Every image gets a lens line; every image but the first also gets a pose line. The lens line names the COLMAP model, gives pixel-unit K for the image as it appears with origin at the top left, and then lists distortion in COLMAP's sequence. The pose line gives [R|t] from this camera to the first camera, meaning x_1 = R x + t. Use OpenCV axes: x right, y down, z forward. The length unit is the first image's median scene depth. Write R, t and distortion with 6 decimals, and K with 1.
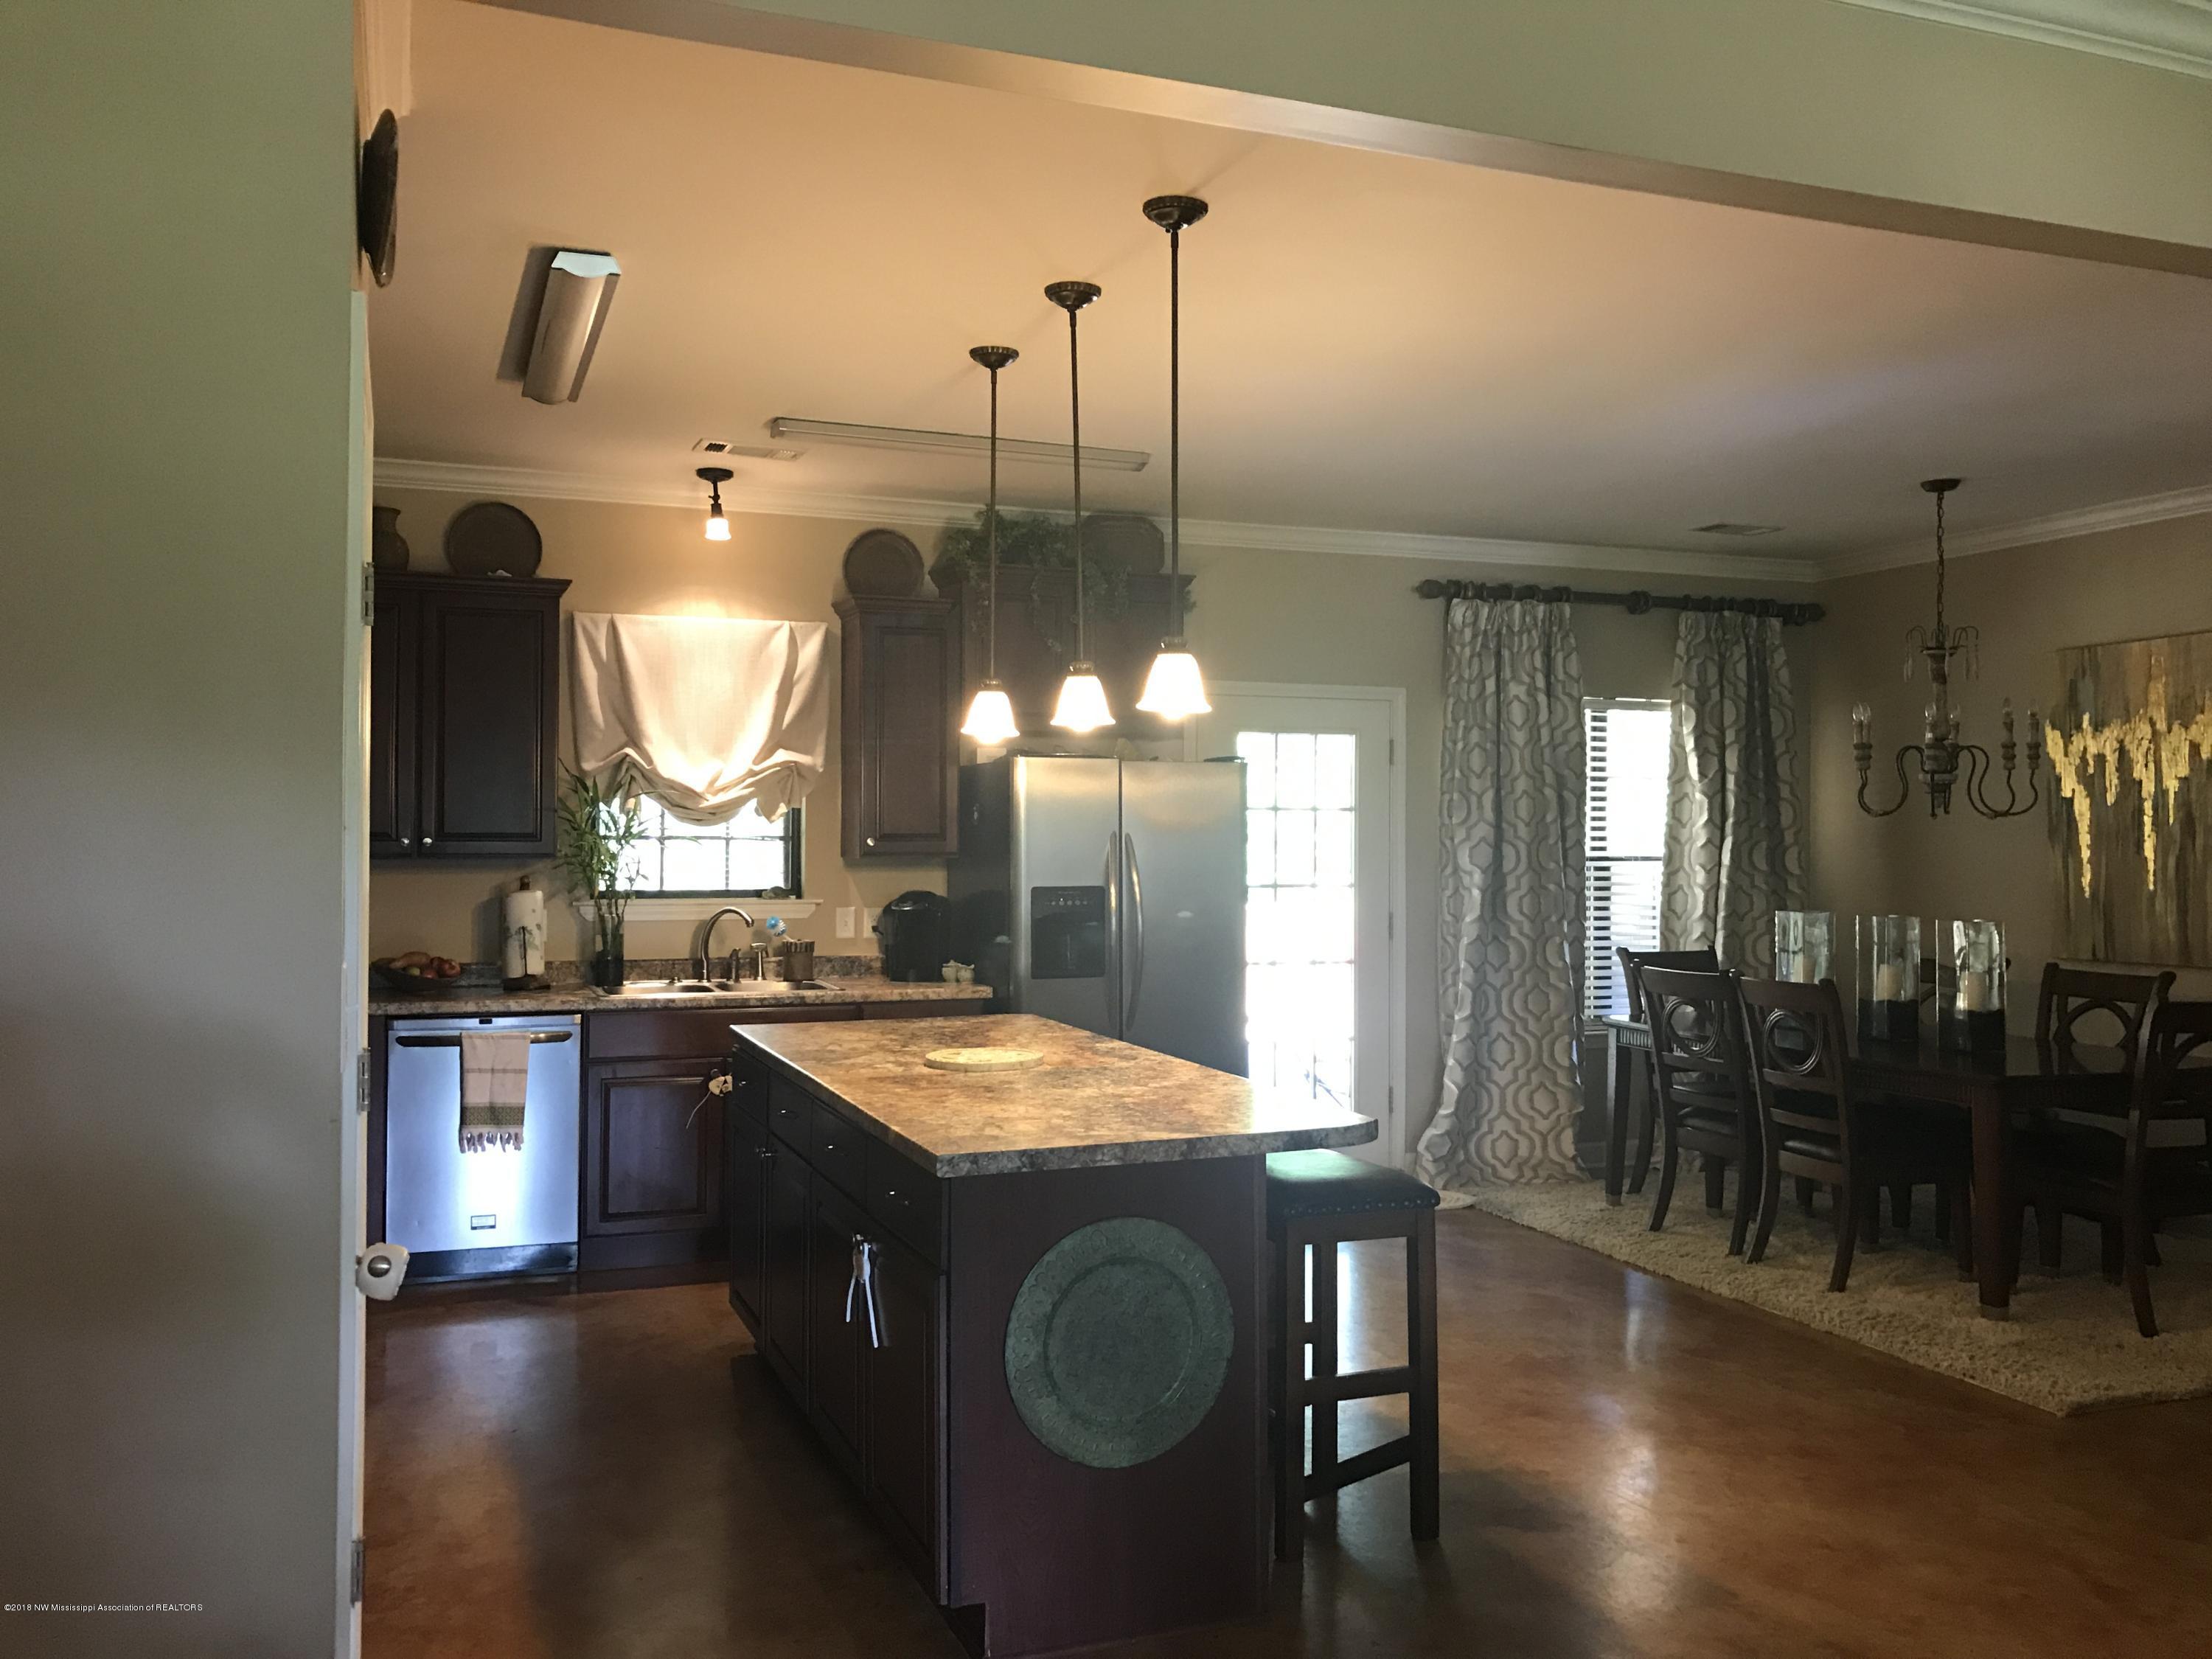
lens RADIAL K [[1824.9, 0, 1093.8], [0, 1824.9, 801.7], [0, 0, 1]] dist [0.072738, -0.138037]
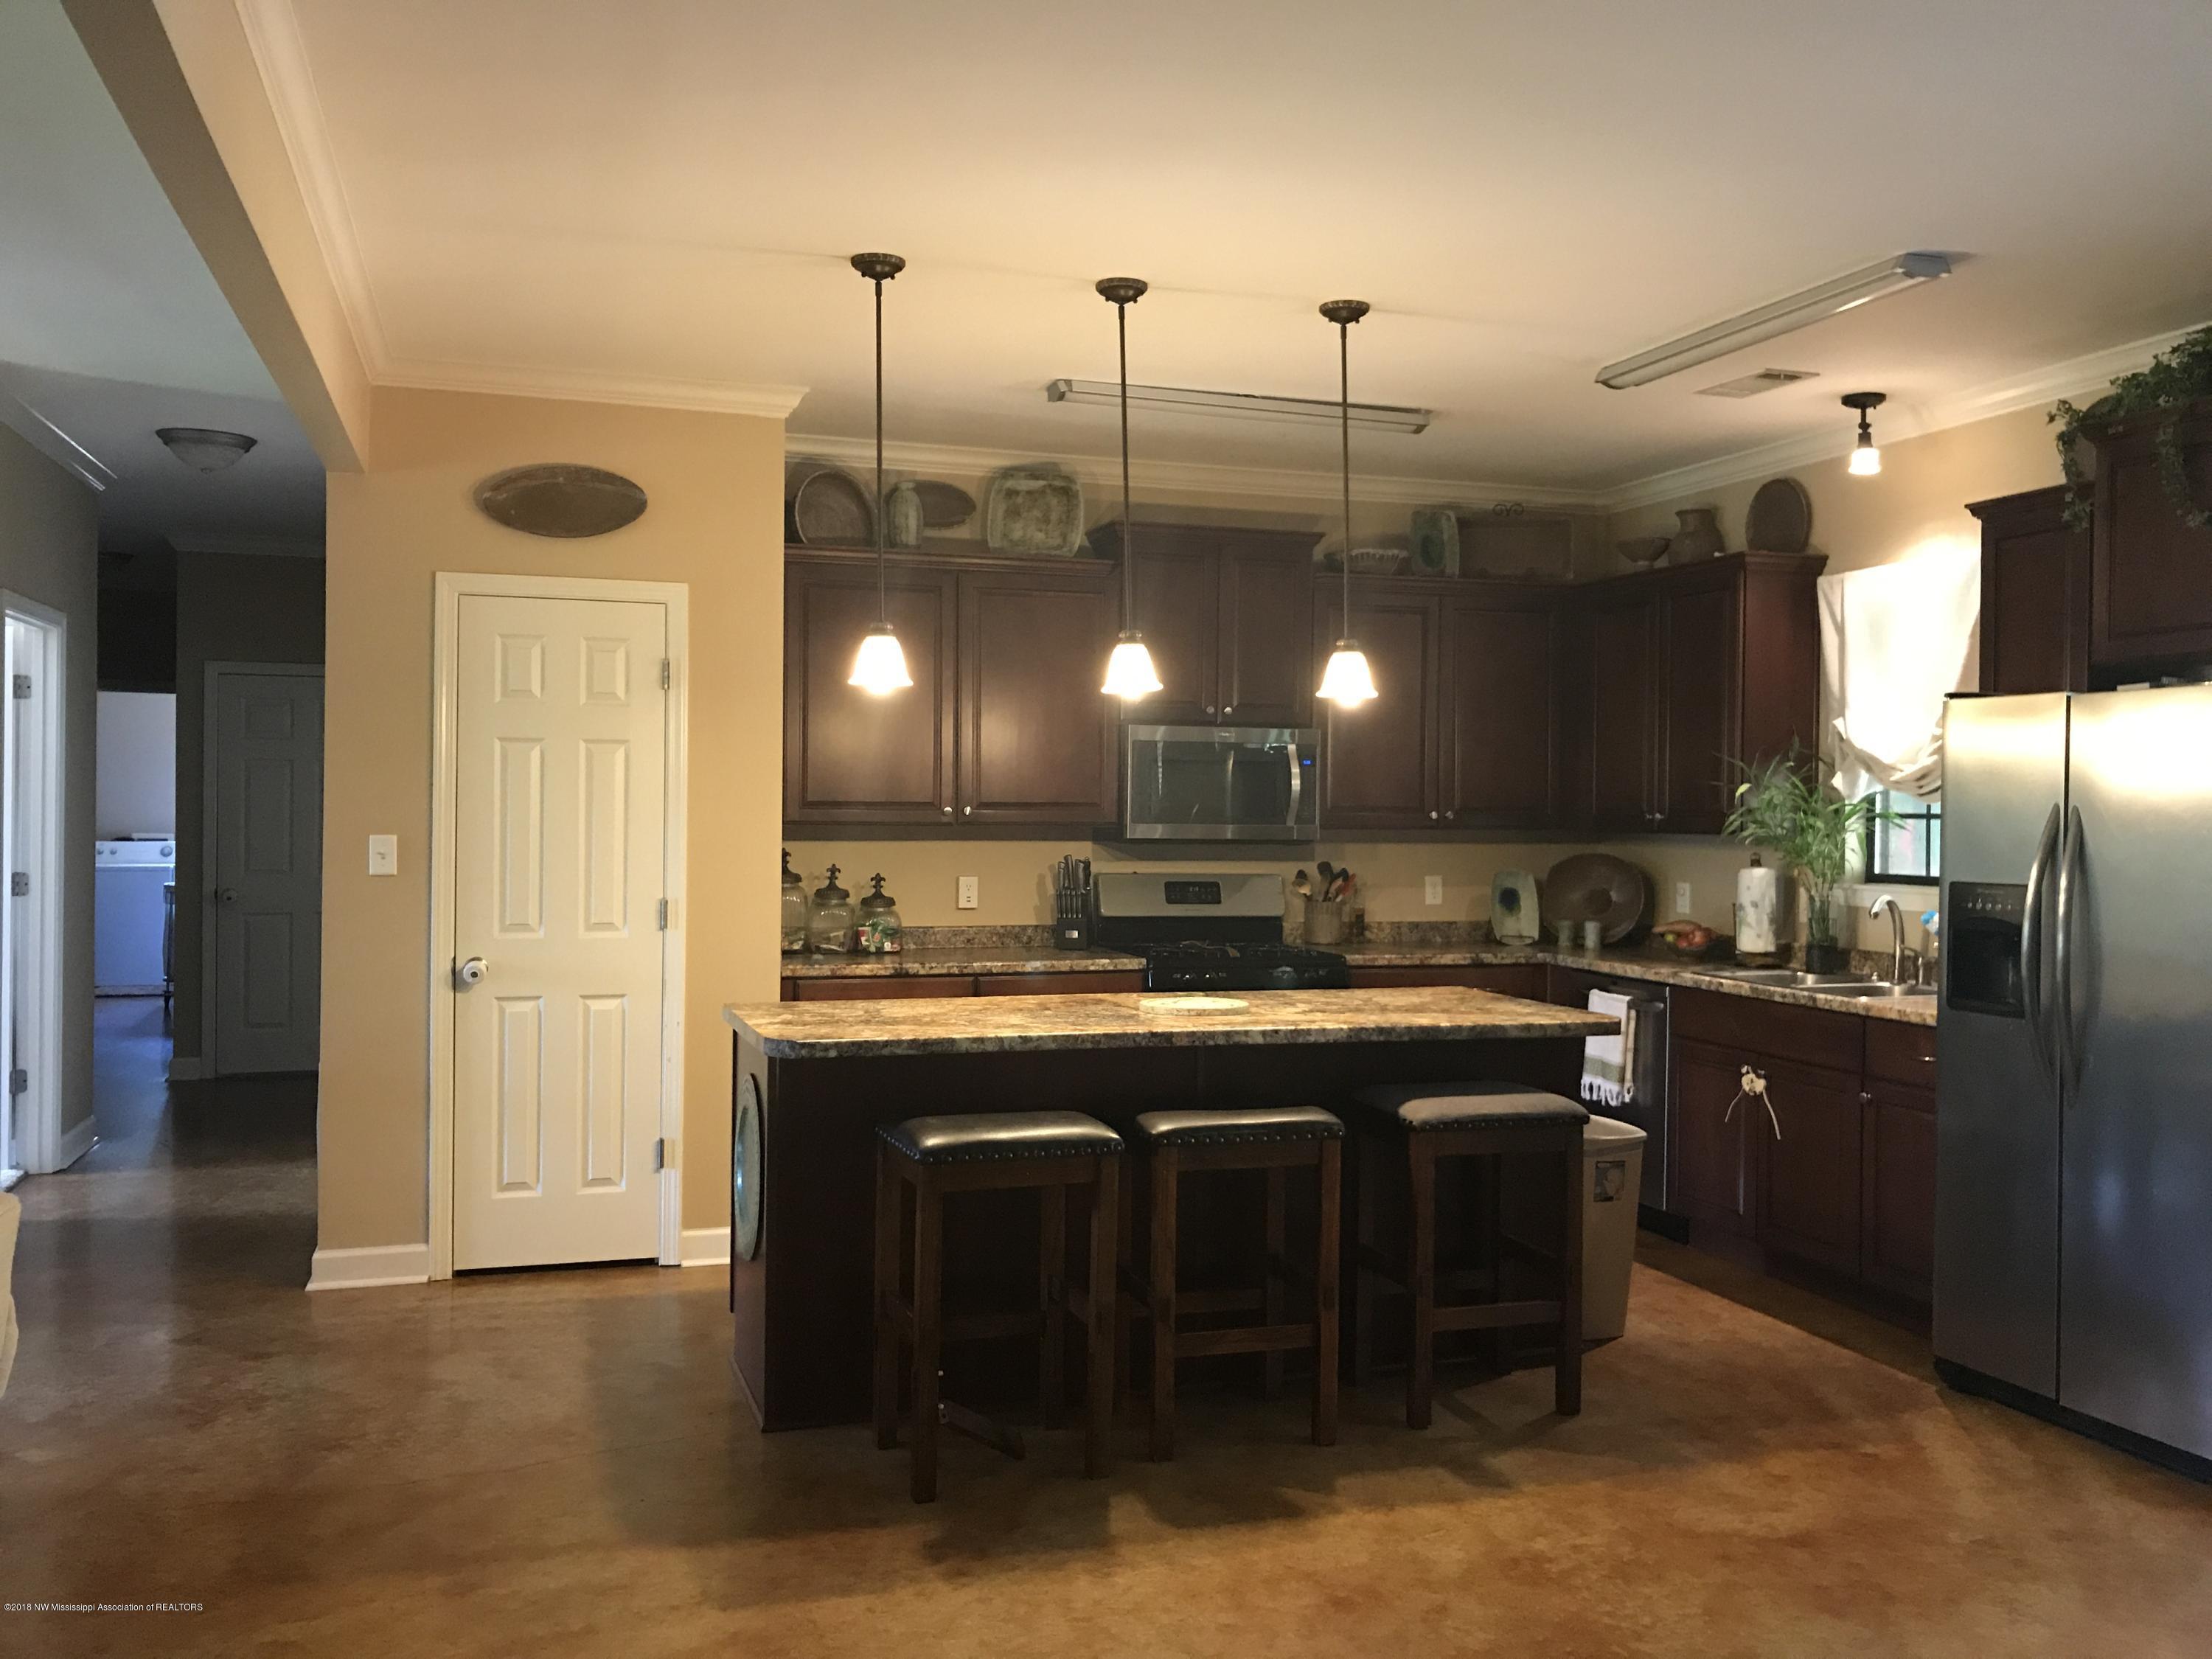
lens RADIAL K [[1824.9, 0, 1093.8], [0, 1824.9, 801.7], [0, 0, 1]] dist [0.072738, -0.138037]
pose [[-0.042380, -0.009288, -0.999058, 0.806014], [0.002908, 0.999951, -0.009419, 0.024051], [0.999097, -0.003304, -0.042351, 0.786547]]
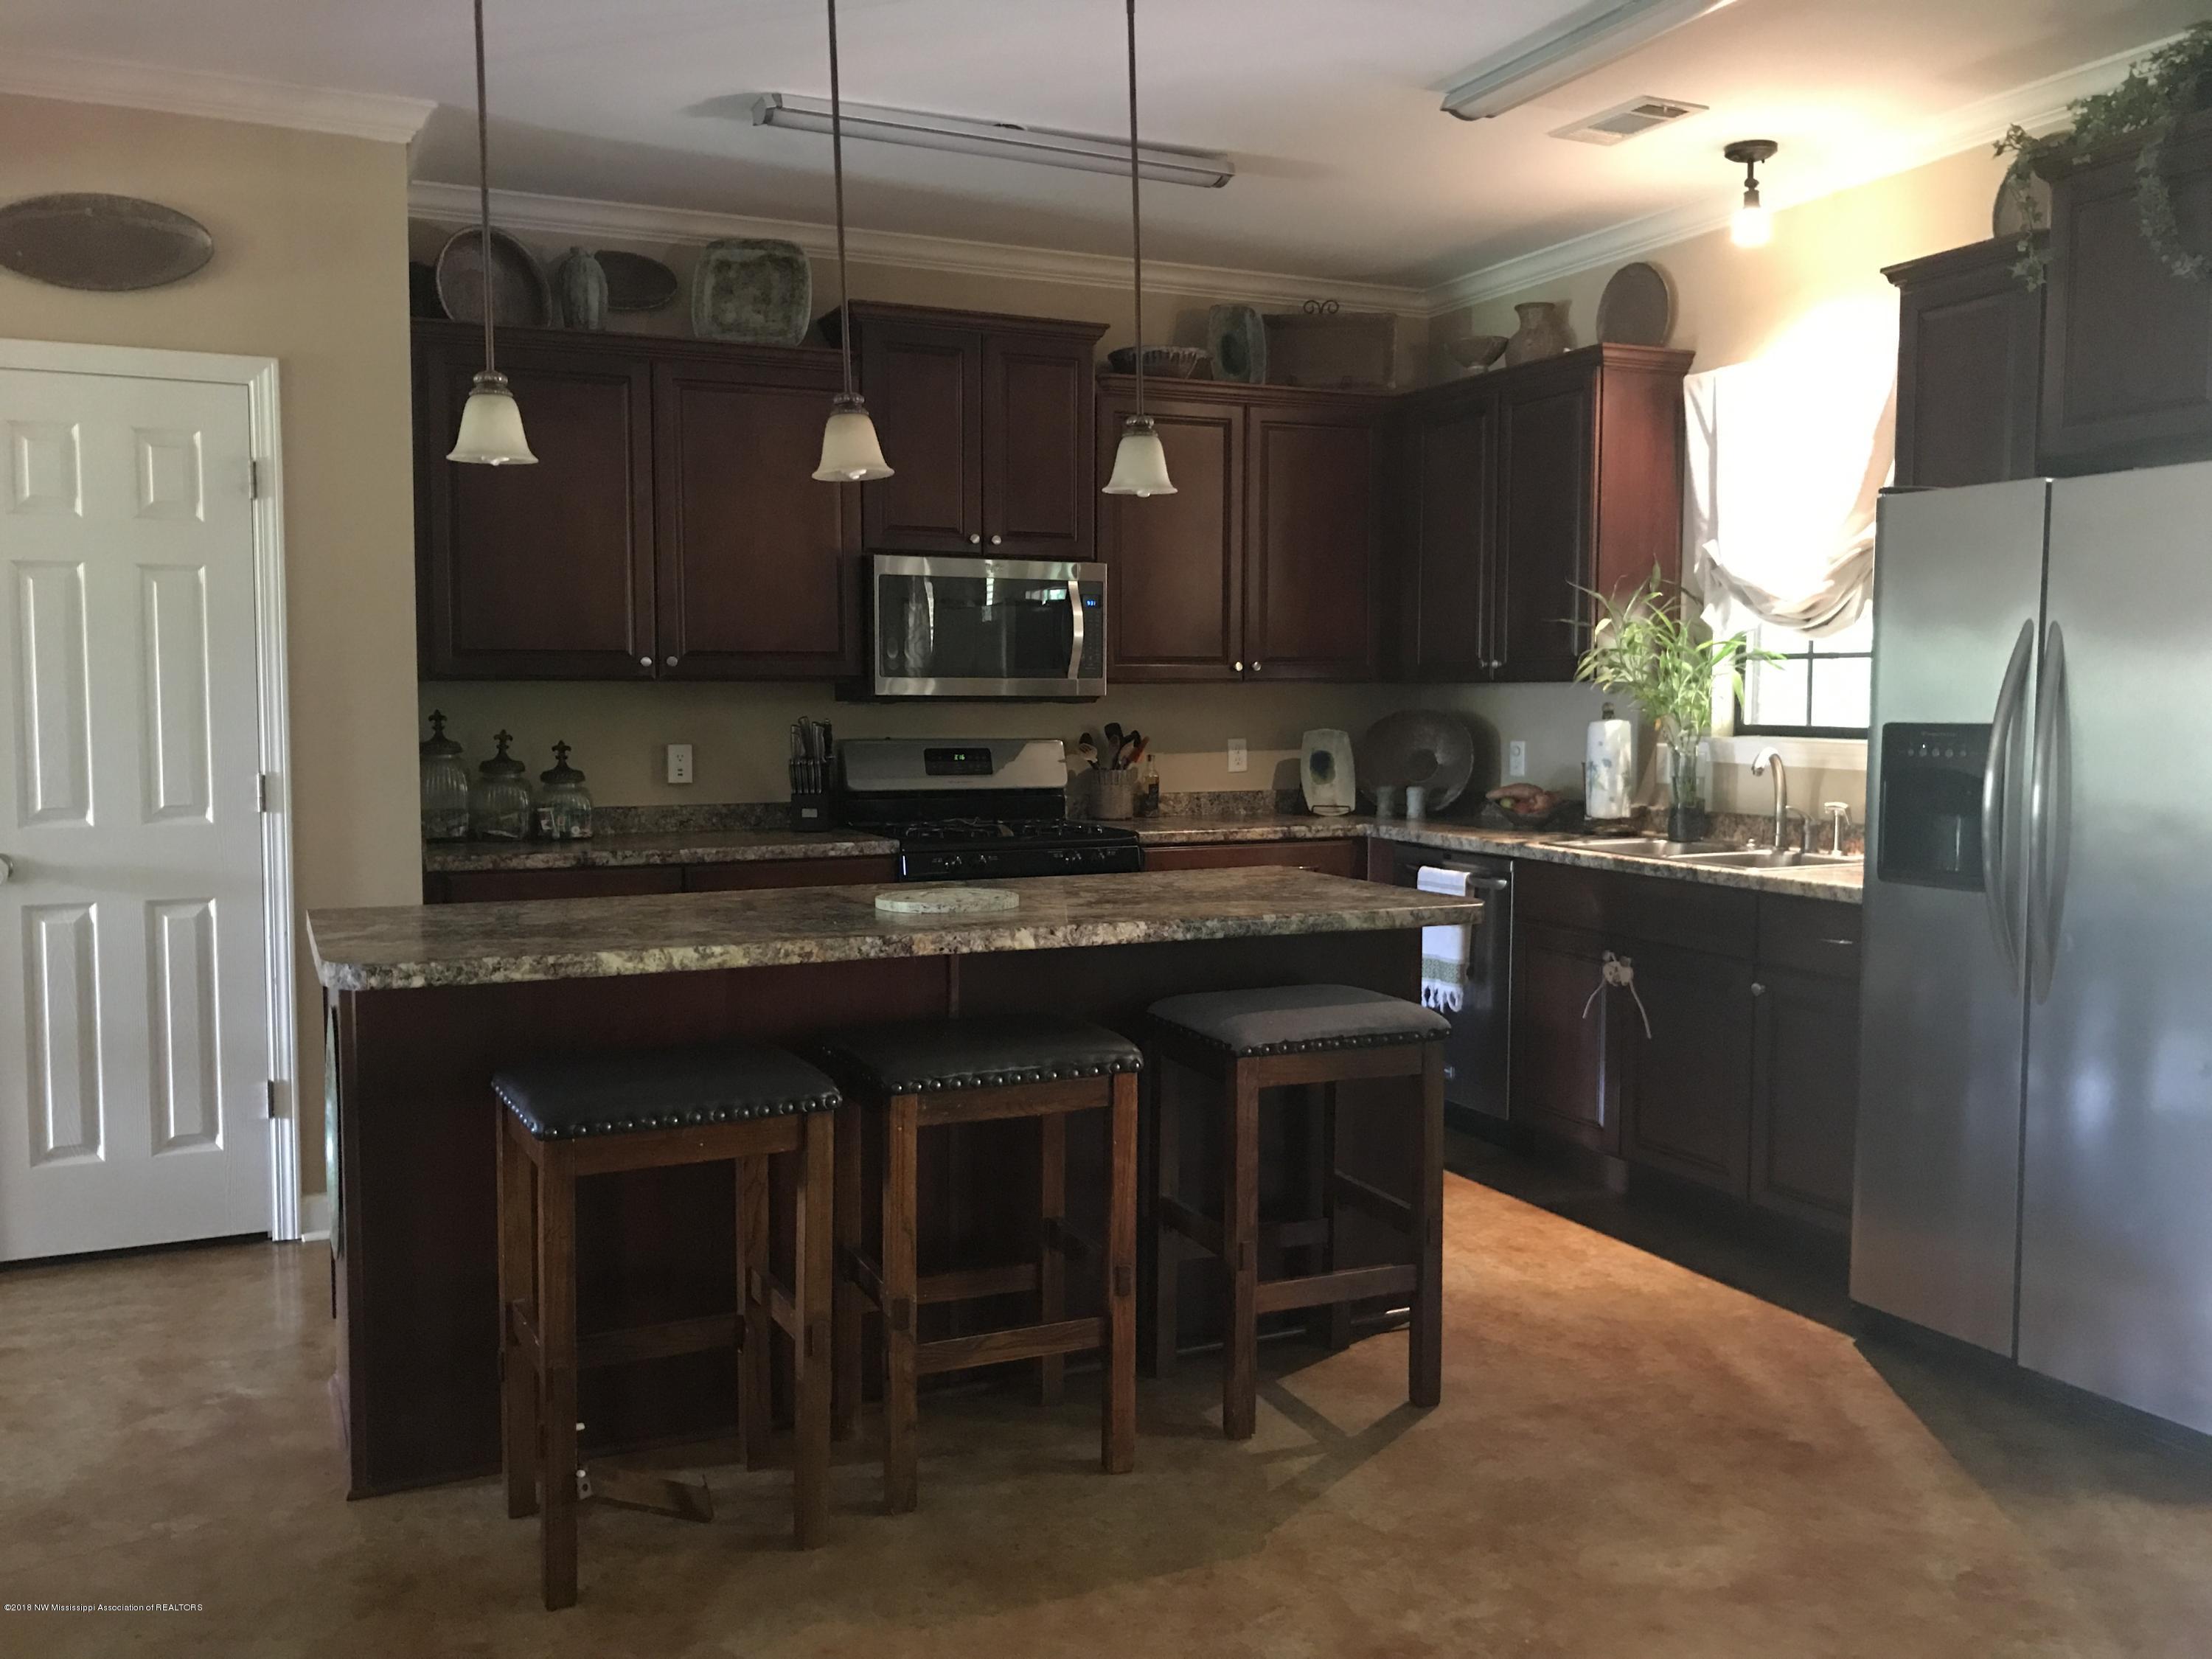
lens RADIAL K [[1824.9, 0, 1093.8], [0, 1824.9, 801.7], [0, 0, 1]] dist [0.072738, -0.138037]
pose [[0.073600, 0.054655, -0.995789, 0.605226], [0.013378, 0.998353, 0.055785, 0.040629], [0.997198, -0.017428, 0.072748, 0.802566]]
